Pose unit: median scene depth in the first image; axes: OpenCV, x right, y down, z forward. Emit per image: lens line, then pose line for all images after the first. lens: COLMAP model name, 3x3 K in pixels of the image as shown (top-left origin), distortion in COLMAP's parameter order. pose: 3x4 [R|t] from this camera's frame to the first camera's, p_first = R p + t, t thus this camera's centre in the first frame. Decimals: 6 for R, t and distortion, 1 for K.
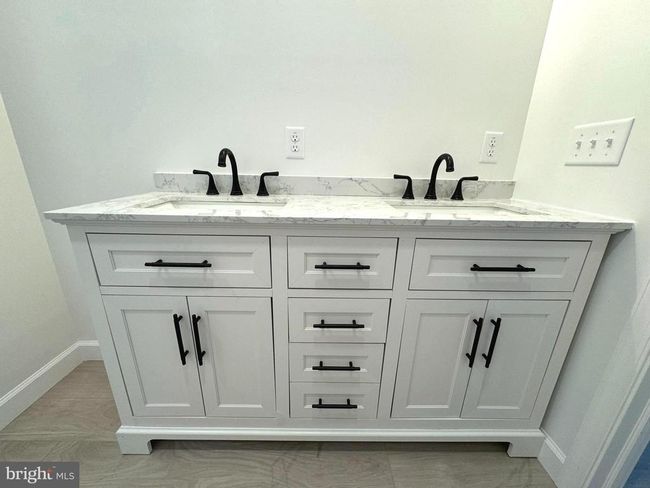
lens RADIAL K [[260.9, 0, 325.0], [0, 260.9, 244.0], [0, 0, 1]] dist [-0.000014, -0.000488]
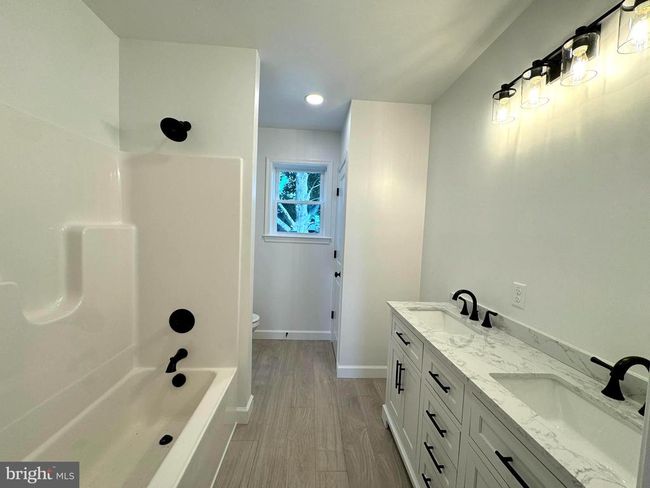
lens RADIAL K [[260.9, 0, 325.0], [0, 260.9, 244.0], [0, 0, 1]] dist [-0.000014, -0.000488]
pose [[0.045193, 0.035015, -0.998364, 1.051232], [-0.340448, 0.940099, 0.017561, -0.324180], [0.939176, 0.339098, 0.054407, -0.002711]]
